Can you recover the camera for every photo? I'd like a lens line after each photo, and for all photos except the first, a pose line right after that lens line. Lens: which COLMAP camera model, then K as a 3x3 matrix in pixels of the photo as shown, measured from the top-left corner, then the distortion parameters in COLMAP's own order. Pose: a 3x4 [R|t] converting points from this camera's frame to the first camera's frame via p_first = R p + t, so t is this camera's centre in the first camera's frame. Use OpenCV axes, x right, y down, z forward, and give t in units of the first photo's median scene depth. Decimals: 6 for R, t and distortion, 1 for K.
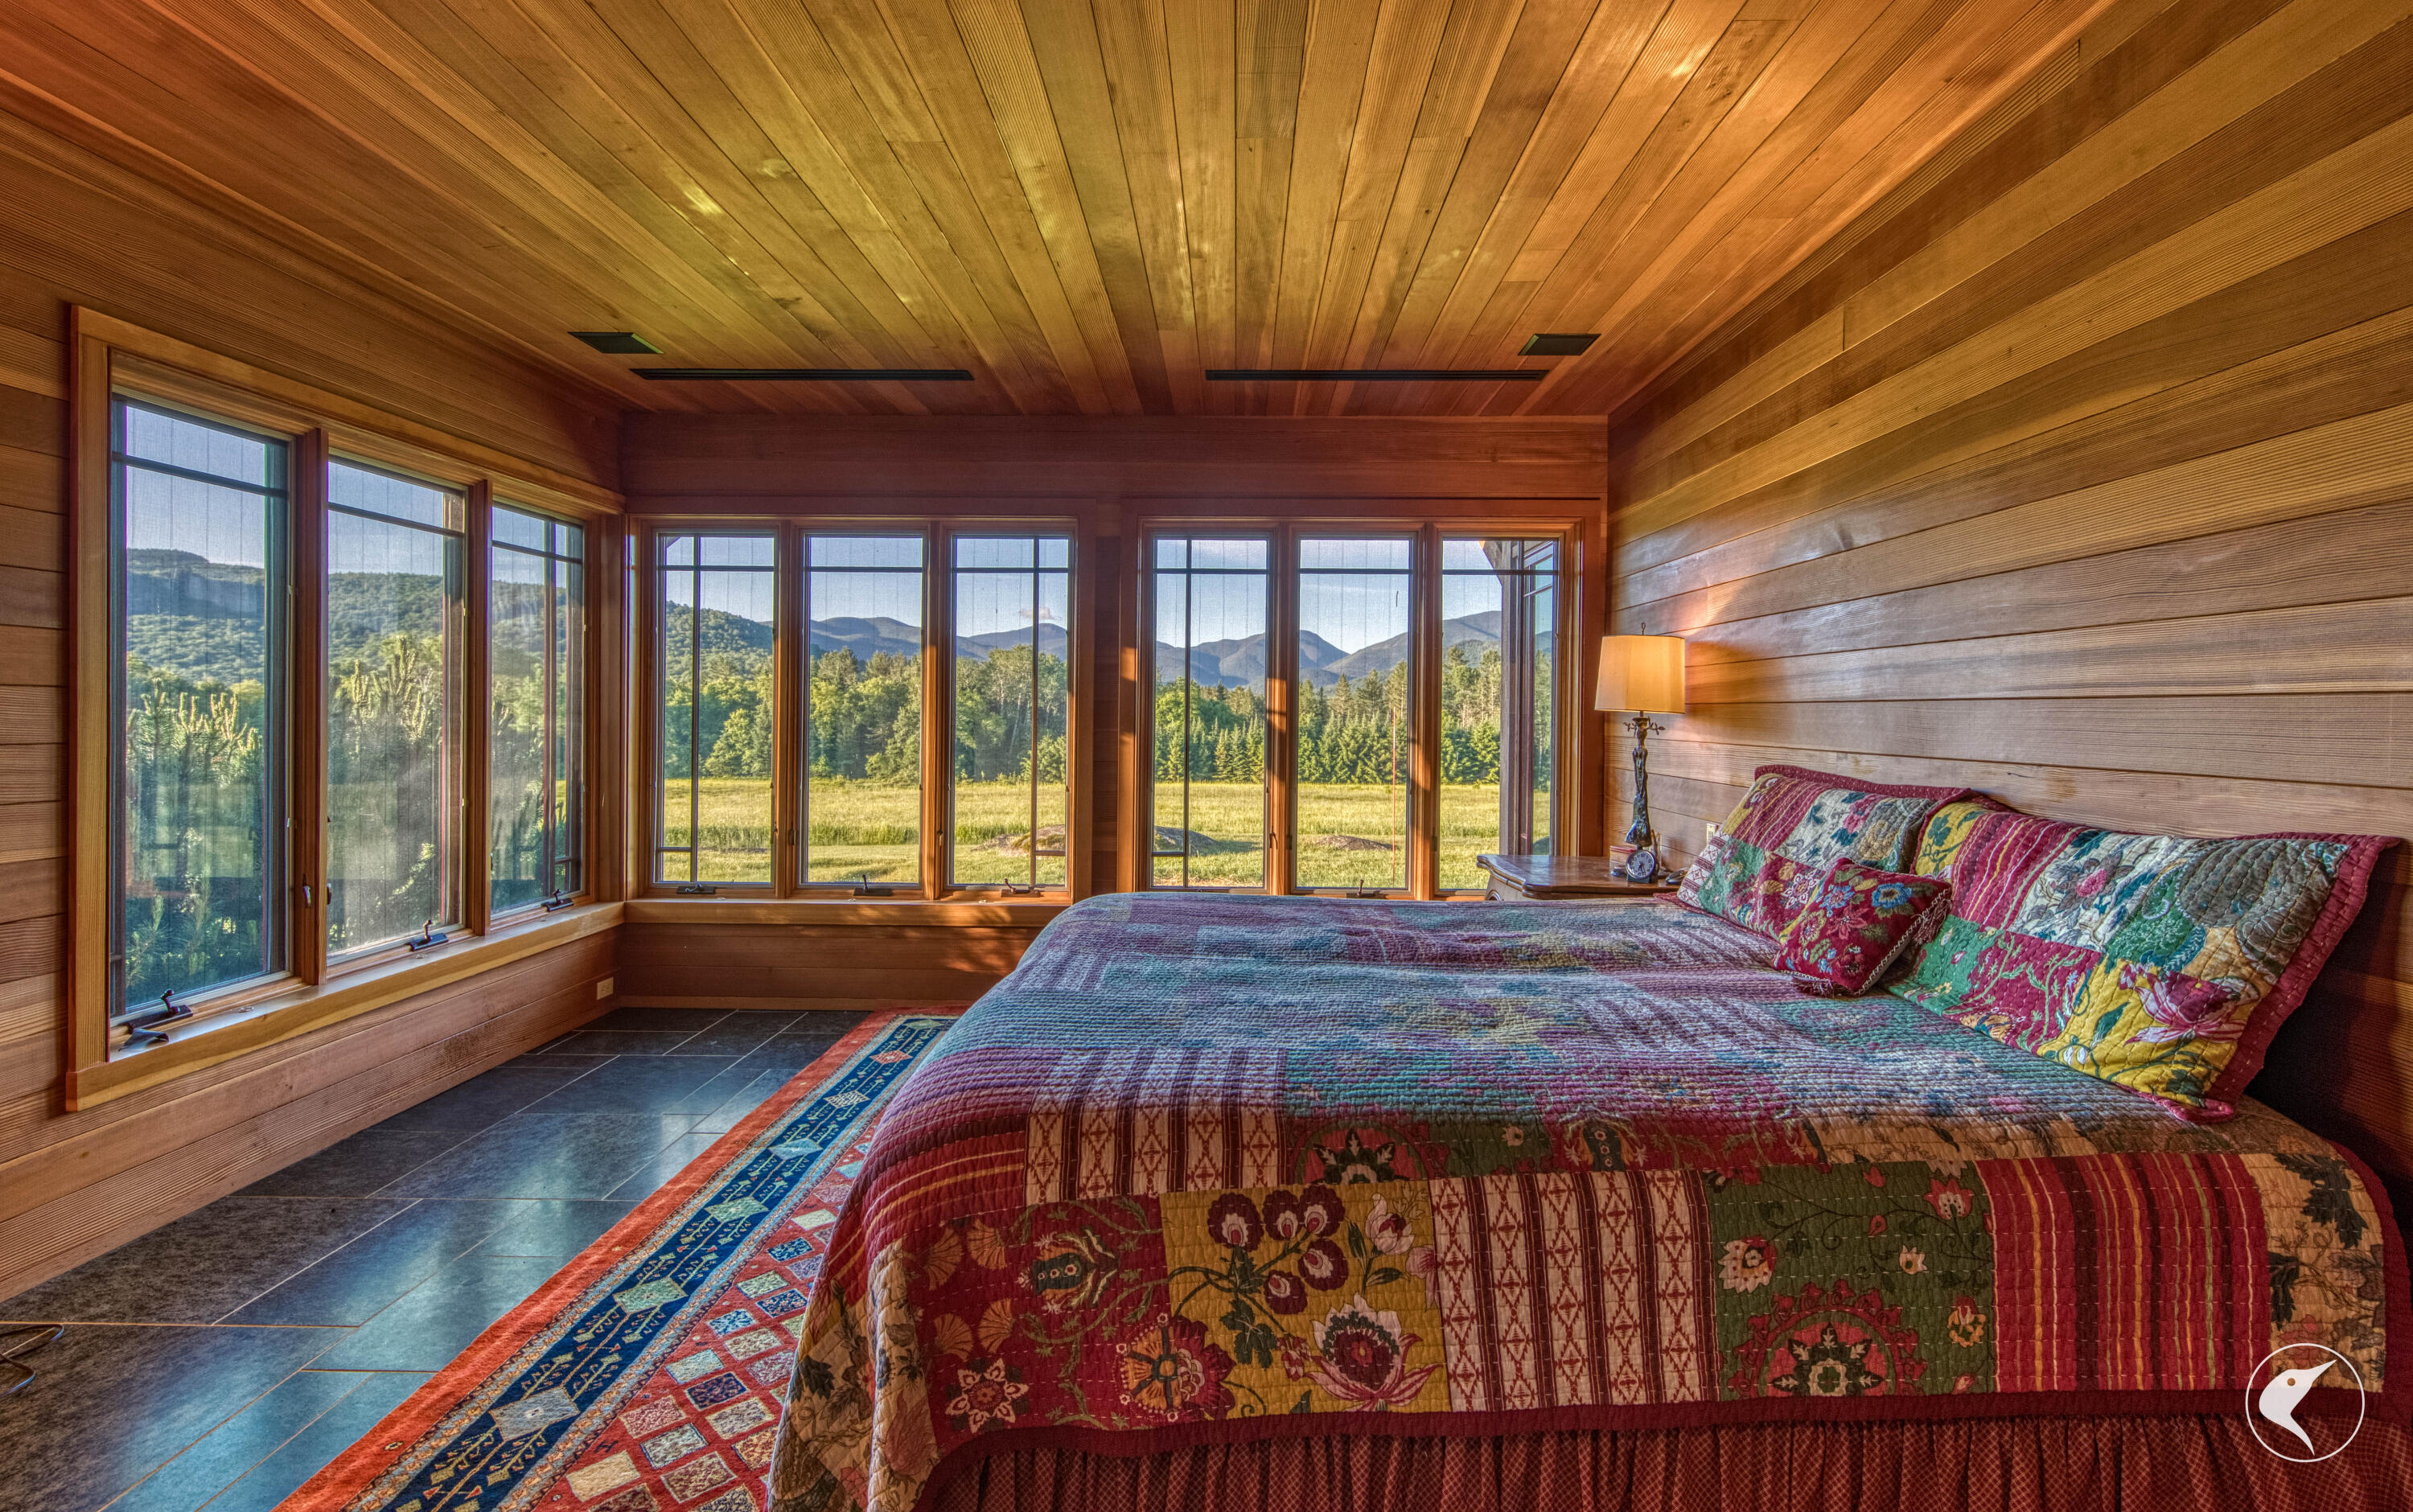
lens RADIAL K [[1192.2, 0, 1198.8], [0, 1192.2, 711.6], [0, 0, 1]] dist [0.013491, -0.002418]
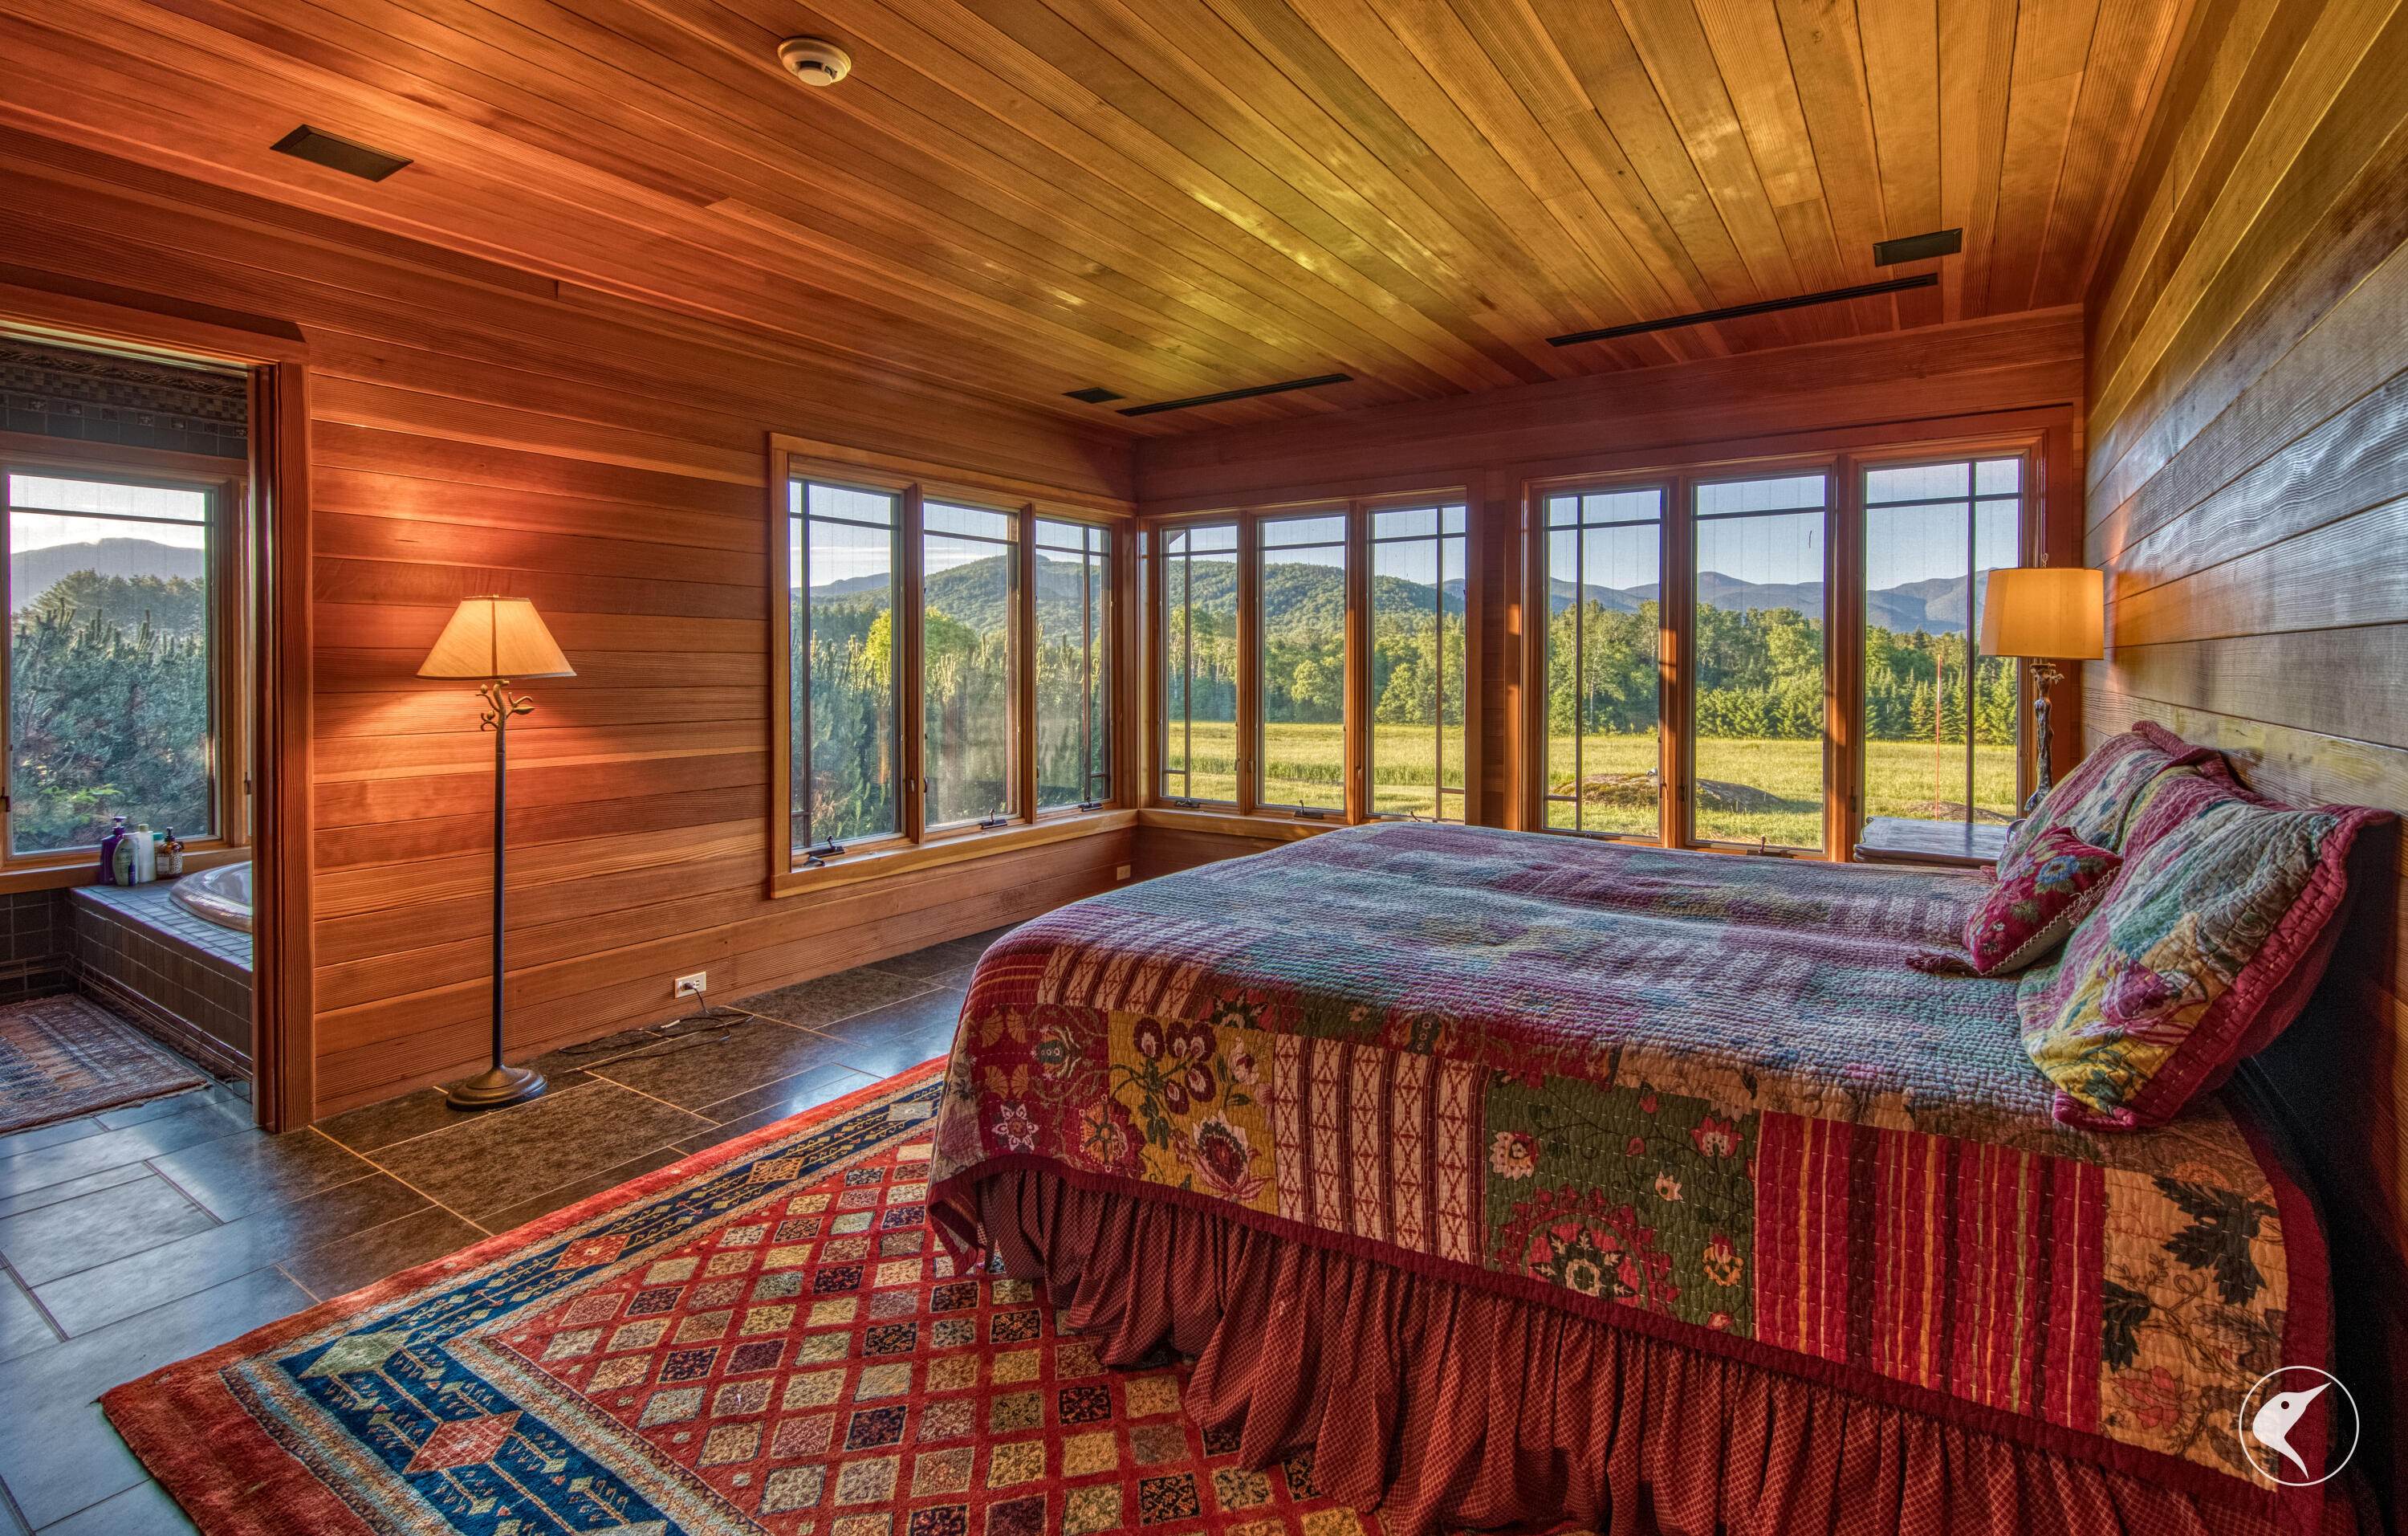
lens RADIAL K [[1122.2, 0, 1166.9], [0, 1122.2, 670.8], [0, 0, 1]] dist [0.015555, -0.000847]
pose [[0.829261, -0.004476, -0.558843, 0.726639], [0.007398, 0.999968, 0.002968, 0.006052], [0.558812, -0.006595, 0.829268, -0.041086]]
